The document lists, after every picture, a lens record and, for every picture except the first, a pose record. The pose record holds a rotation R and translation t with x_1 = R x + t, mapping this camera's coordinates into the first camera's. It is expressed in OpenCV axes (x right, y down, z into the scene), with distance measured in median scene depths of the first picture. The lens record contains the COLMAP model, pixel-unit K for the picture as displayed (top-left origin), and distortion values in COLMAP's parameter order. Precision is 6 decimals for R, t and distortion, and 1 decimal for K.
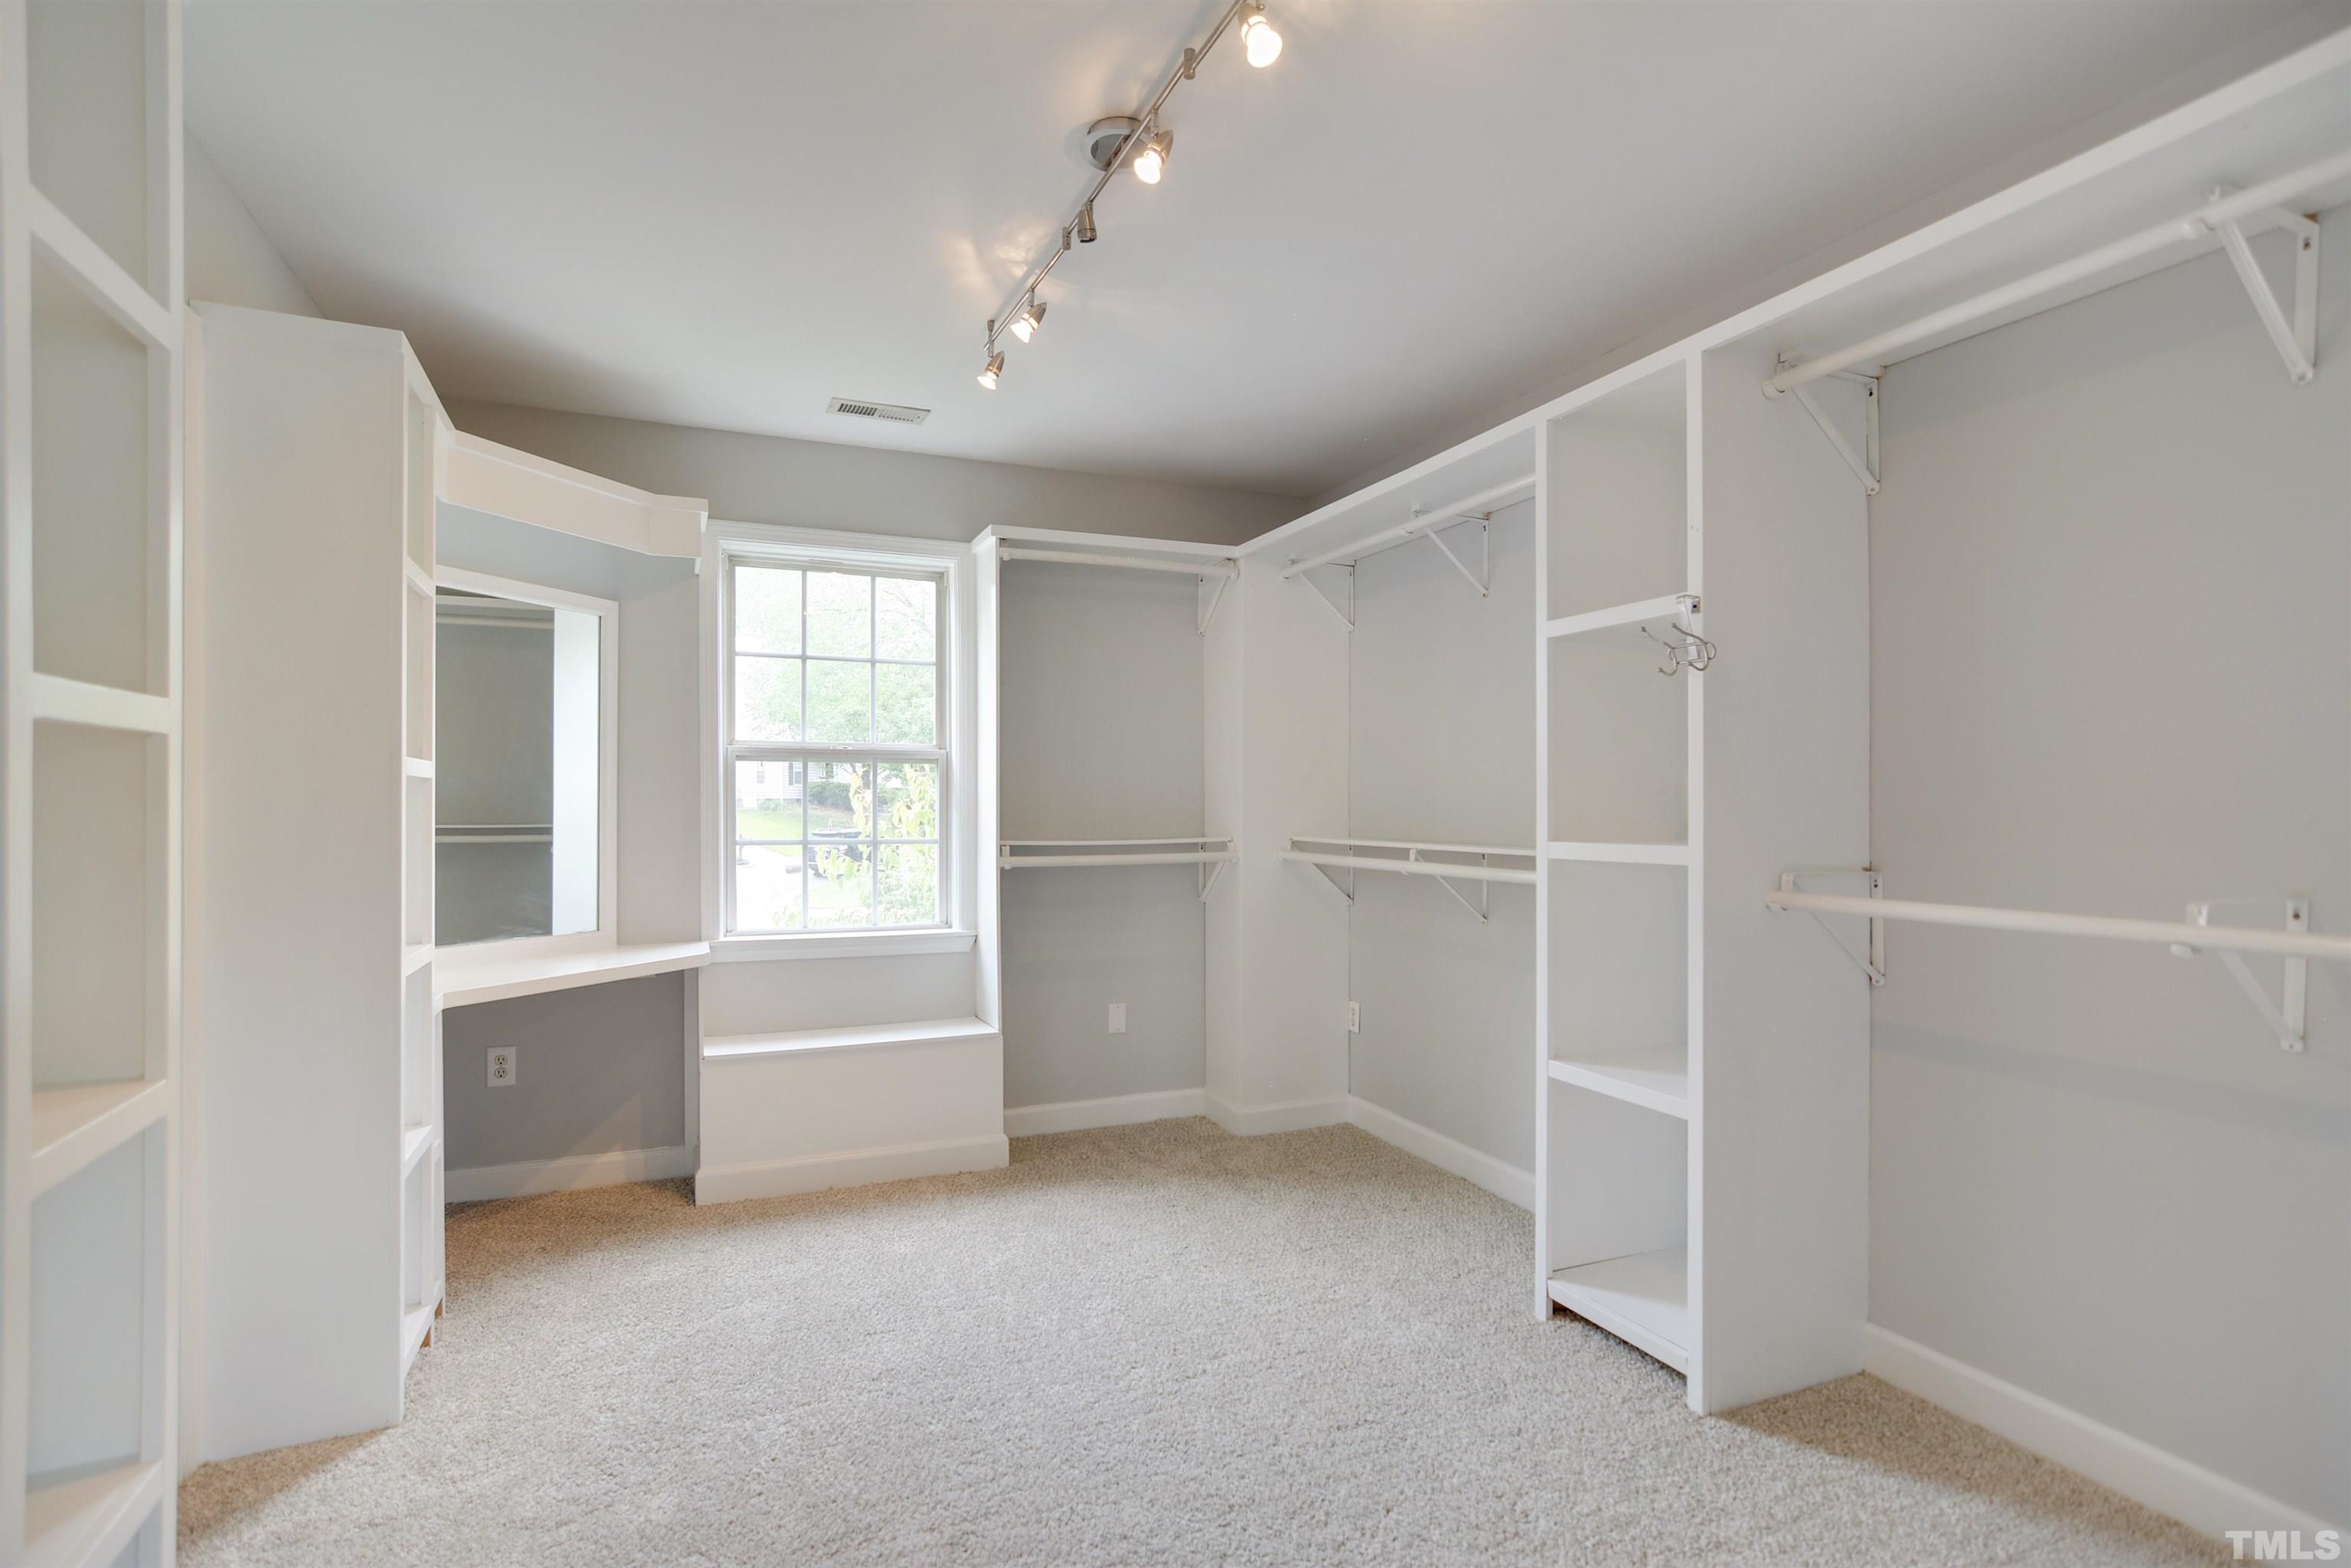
lens RADIAL K [[1179.2, 0, 1183.3], [0, 1179.2, 808.7], [0, 0, 1]] dist [0.000886, 0.000172]
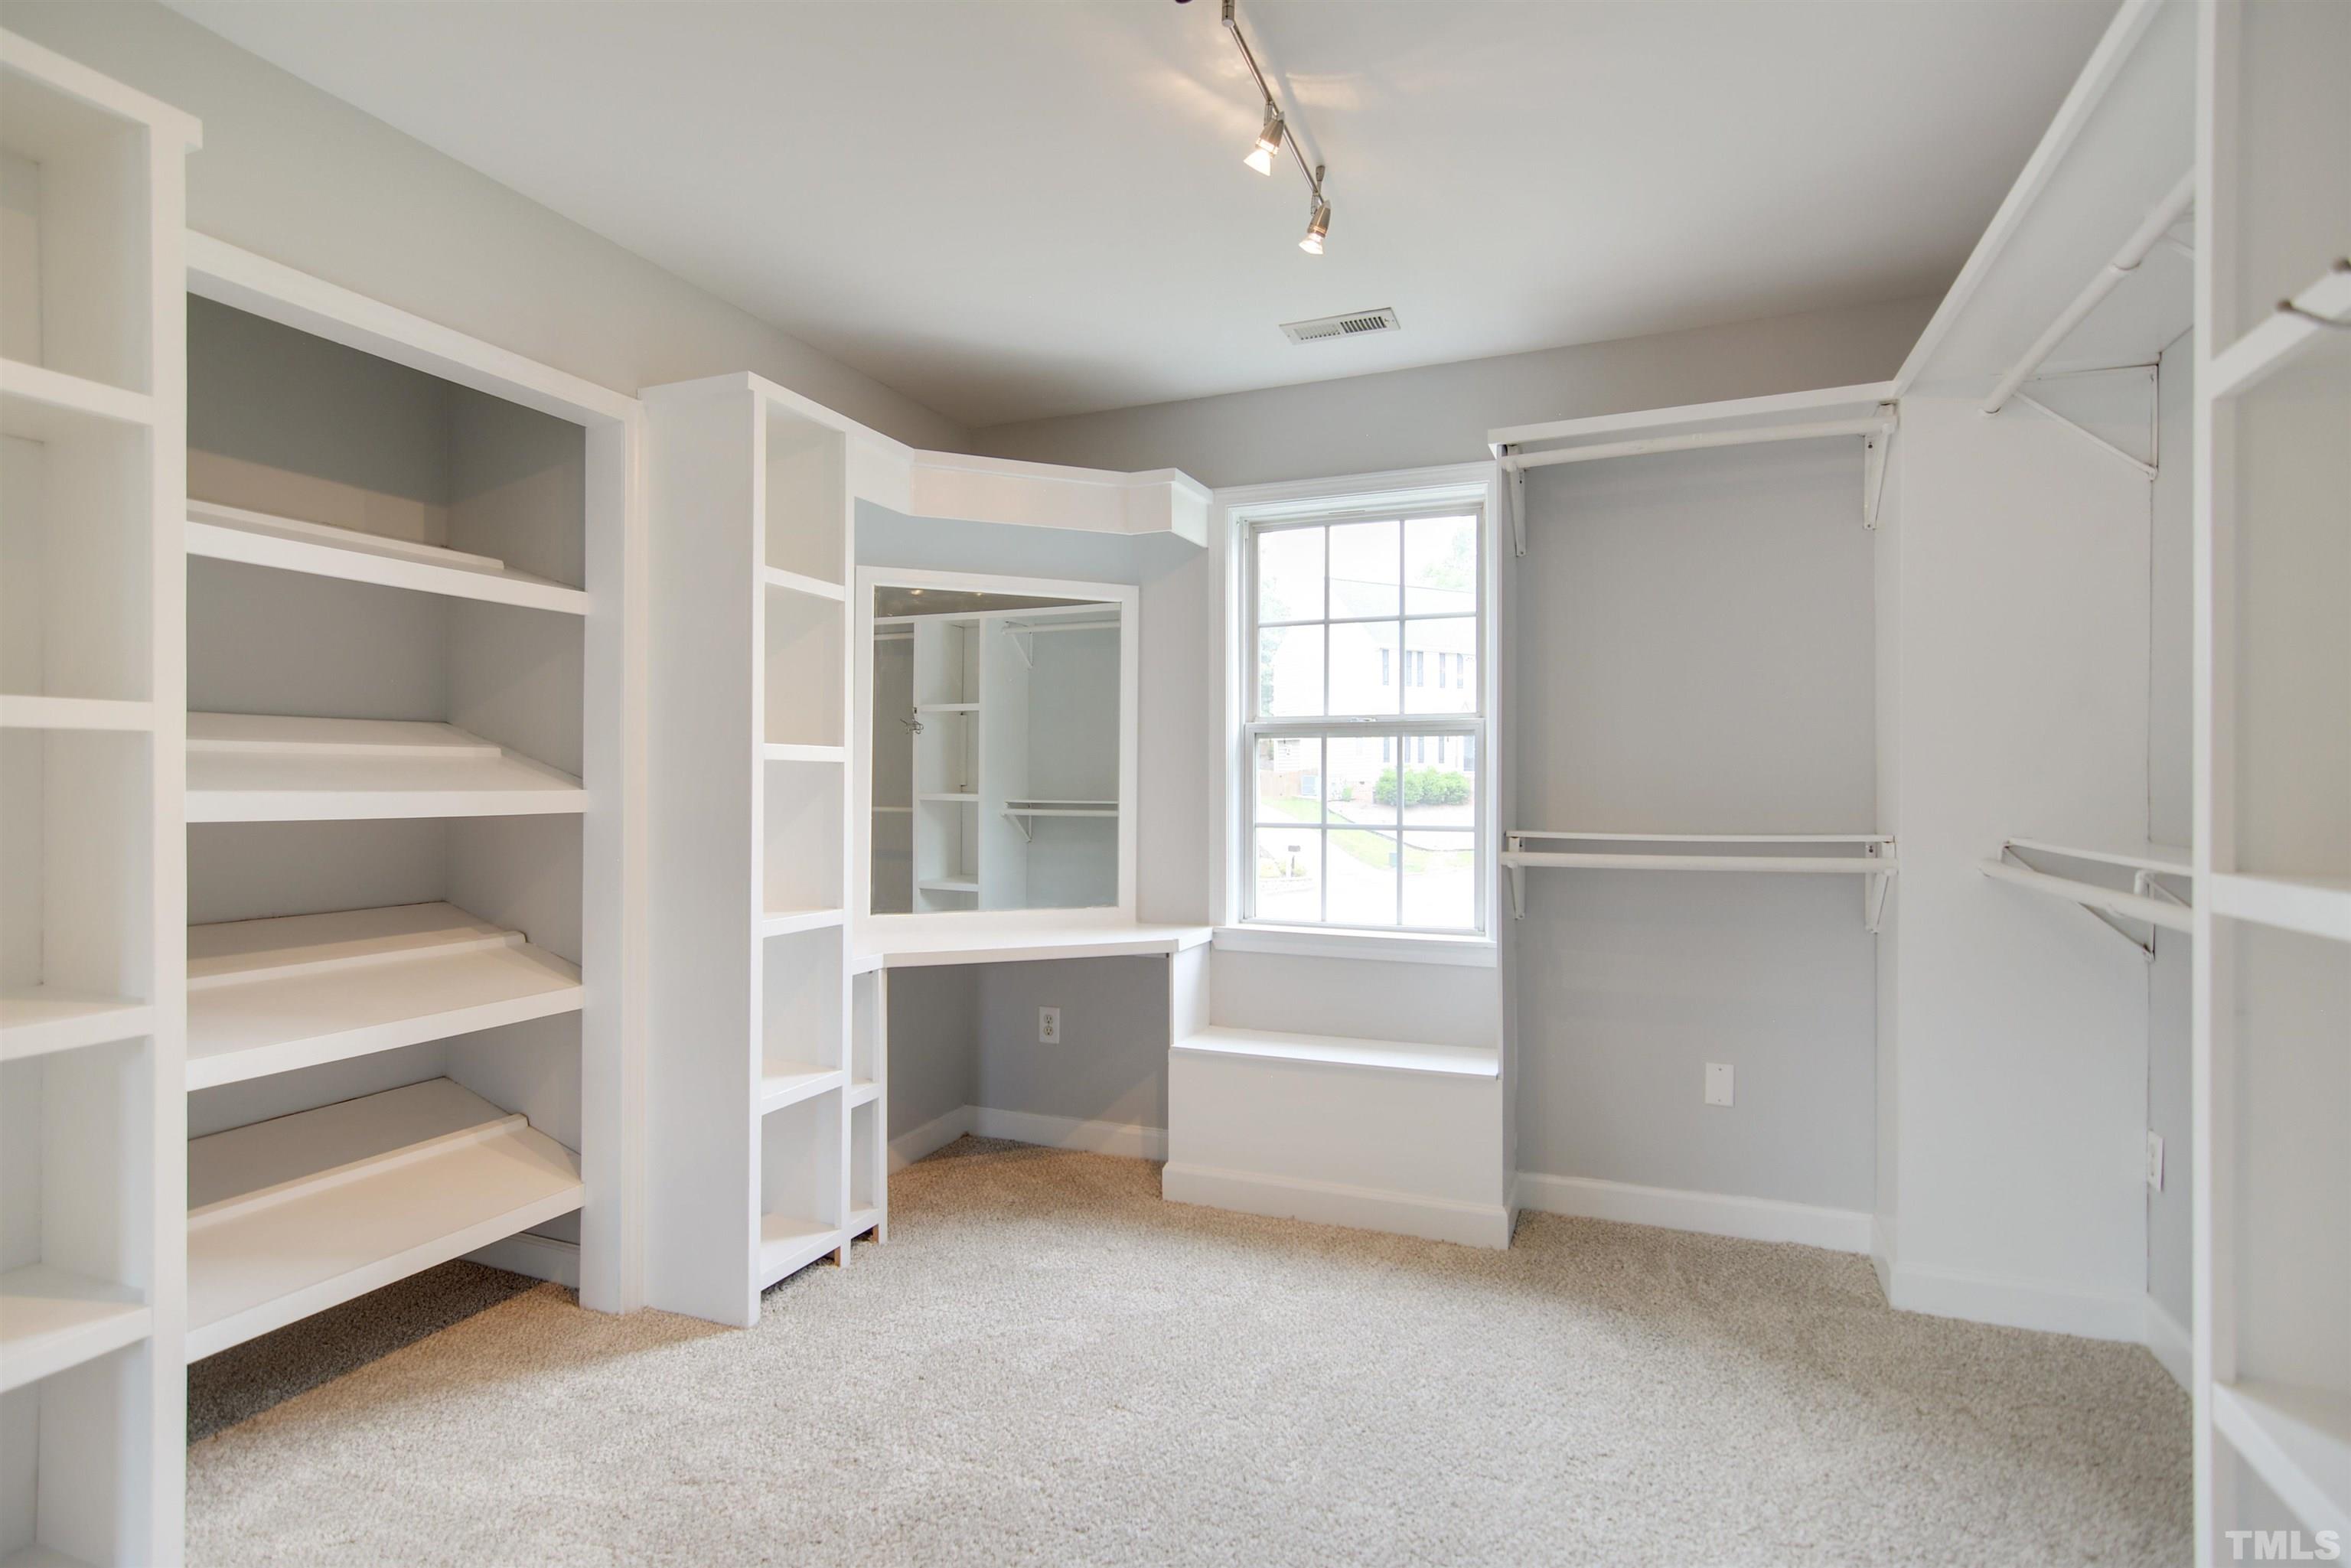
lens RADIAL K [[1168.1, 0, 1175.5], [0, 1168.1, 784.0], [0, 0, 1]] dist [-0.016777, 0.014562]
pose [[0.685496, 0.000498, -0.728077, 0.261046], [-0.002095, 0.999997, -0.001288, -0.002681], [0.728074, 0.002408, 0.685494, 0.314404]]
